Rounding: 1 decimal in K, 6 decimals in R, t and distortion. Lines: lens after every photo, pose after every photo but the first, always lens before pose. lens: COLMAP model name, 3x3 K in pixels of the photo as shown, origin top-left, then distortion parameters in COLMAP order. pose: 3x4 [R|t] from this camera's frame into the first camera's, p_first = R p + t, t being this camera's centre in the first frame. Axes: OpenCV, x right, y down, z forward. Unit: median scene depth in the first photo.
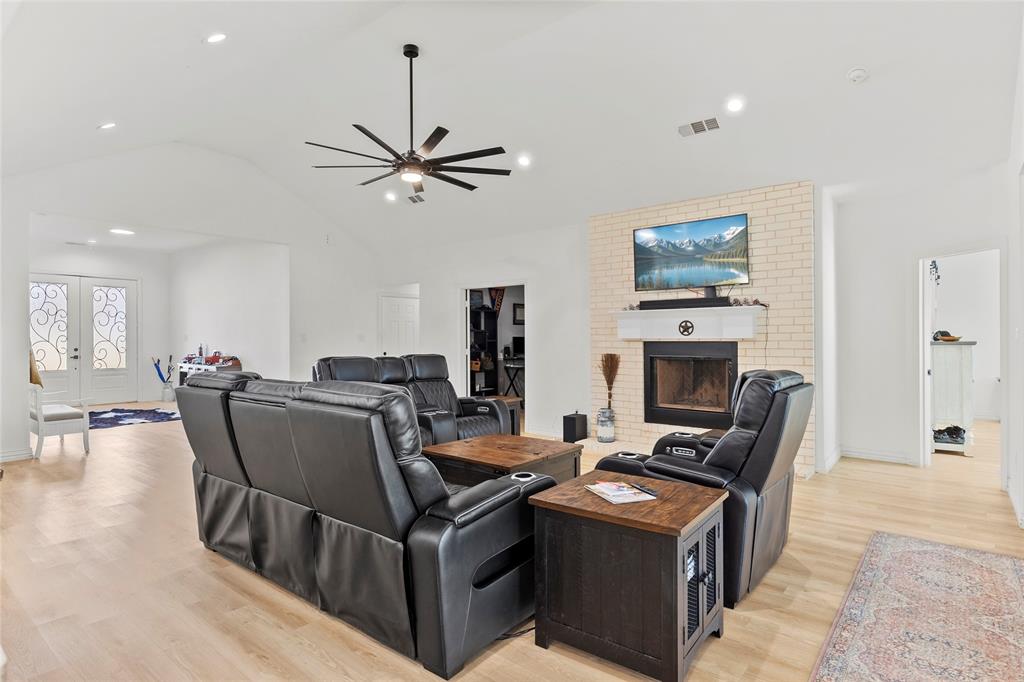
lens RADIAL K [[553.2, 0, 512.0], [0, 553.2, 341.0], [0, 0, 1]] dist [-0.016821, 0.000110]
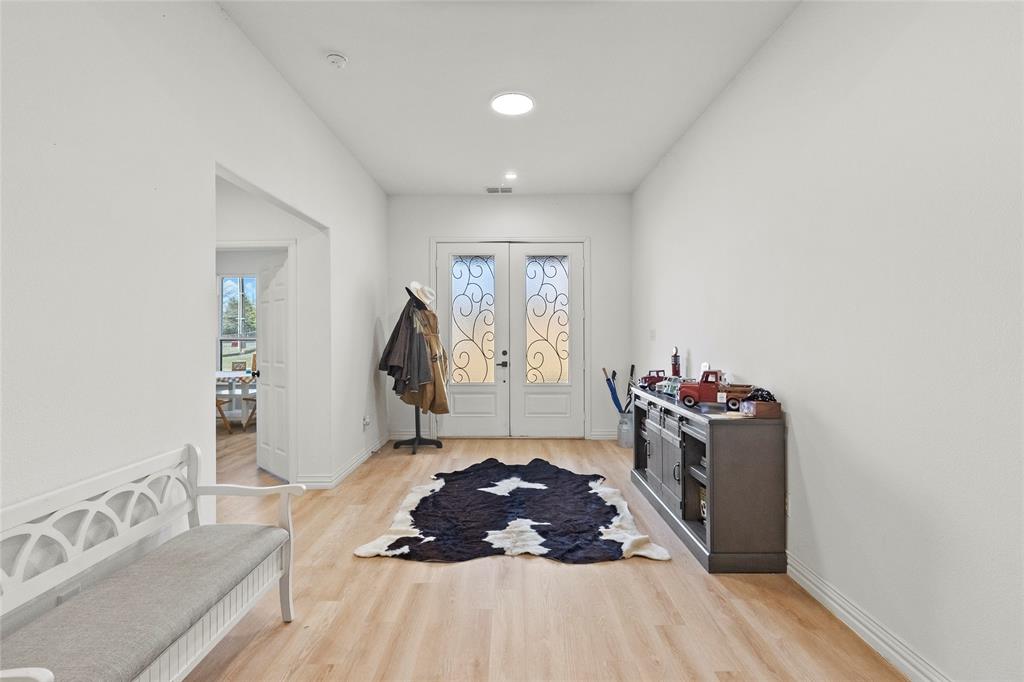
lens RADIAL K [[464.1, 0, 512.0], [0, 464.1, 341.0], [0, 0, 1]] dist [0.002654, -0.000619]
pose [[0.631579, 0.007481, -0.775275, -0.352397], [-0.003049, 0.999970, 0.007166, -0.002796], [0.775305, -0.002162, 0.631583, 0.650354]]
